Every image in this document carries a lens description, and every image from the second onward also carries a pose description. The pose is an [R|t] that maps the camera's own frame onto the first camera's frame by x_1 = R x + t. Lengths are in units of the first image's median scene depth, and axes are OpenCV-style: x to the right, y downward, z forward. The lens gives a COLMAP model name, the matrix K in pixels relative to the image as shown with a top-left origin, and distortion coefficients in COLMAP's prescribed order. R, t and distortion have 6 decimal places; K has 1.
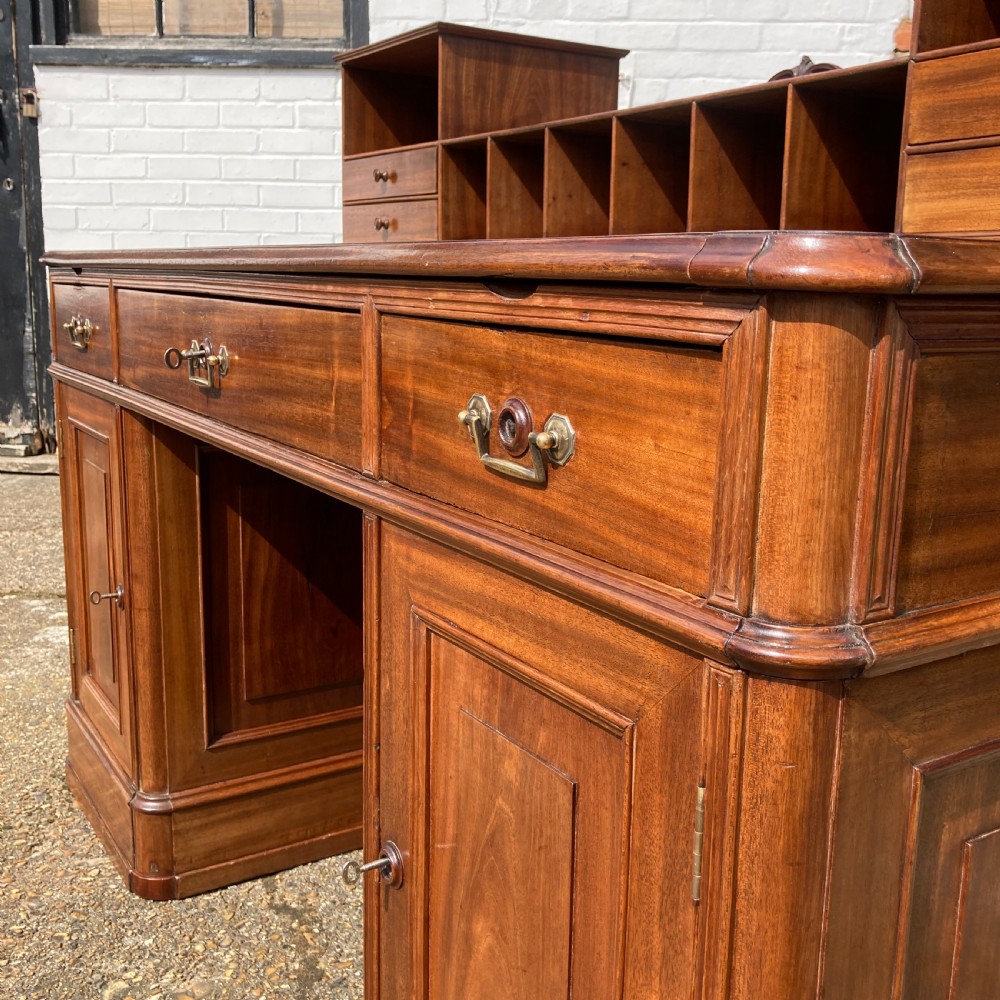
lens RADIAL K [[1116.1, 0, 500.0], [0, 1116.1, 500.0], [0, 0, 1]] dist [0.202262, -0.712628]
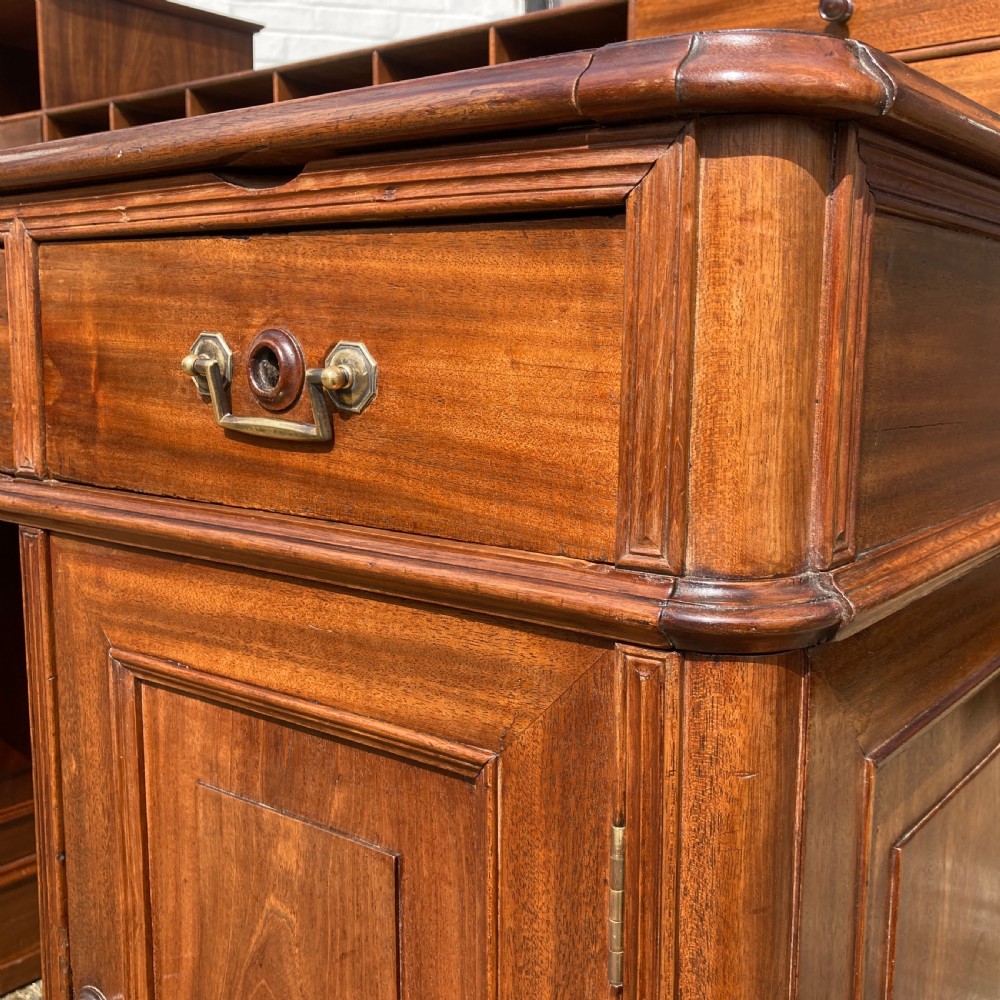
lens RADIAL K [[1162.8, 0, 500.0], [0, 1162.8, 500.0], [0, 0, 1]] dist [0.134497, -0.432292]
pose [[0.940900, -0.060778, 0.333186, -0.120297], [0.077925, 0.996222, -0.038332, 0.065682], [-0.329598, 0.062030, 0.942081, 0.289673]]
